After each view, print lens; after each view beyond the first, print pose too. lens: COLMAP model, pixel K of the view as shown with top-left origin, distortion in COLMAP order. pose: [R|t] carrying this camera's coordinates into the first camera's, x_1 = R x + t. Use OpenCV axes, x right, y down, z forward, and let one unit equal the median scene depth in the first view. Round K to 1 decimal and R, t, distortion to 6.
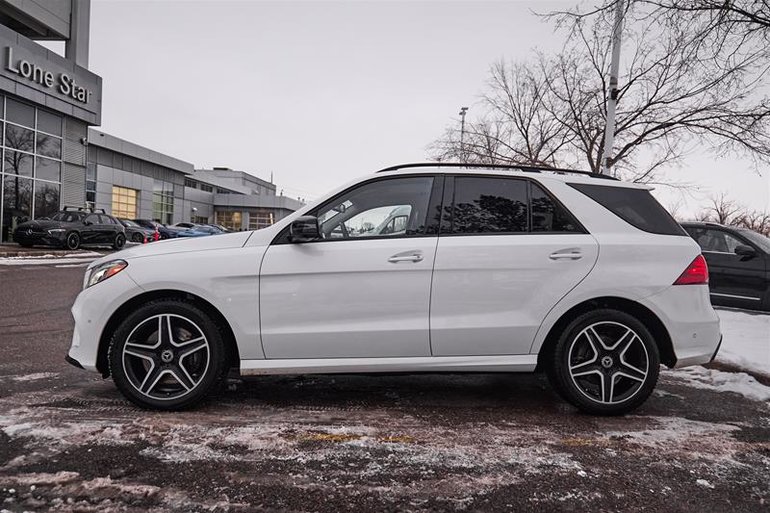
lens RADIAL K [[516.3, 0, 387.4], [0, 516.3, 255.0], [0, 0, 1]] dist [-0.002855, -0.000949]
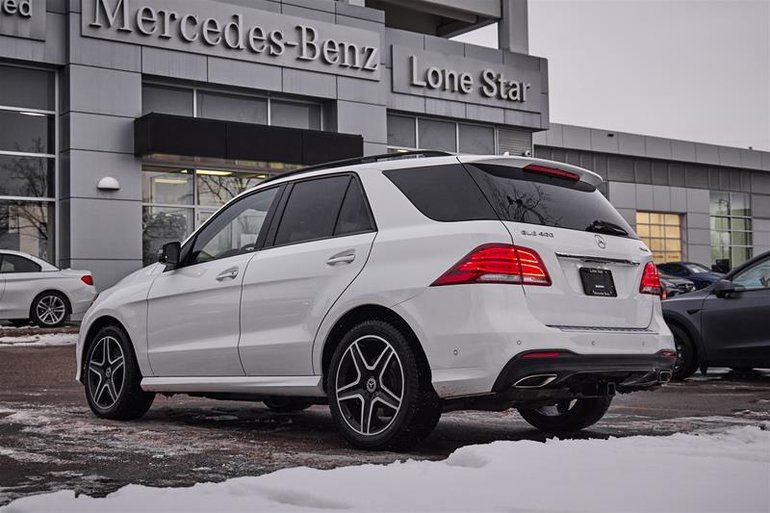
lens RADIAL K [[989.4, 0, 409.6], [0, 989.4, 259.6], [0, 0, 1]] dist [0.002765, -0.011534]
pose [[0.668883, -0.083483, -0.738666, 1.551688], [0.032291, 0.995999, -0.083326, 0.134388], [0.742666, 0.031883, 0.668902, -0.009511]]
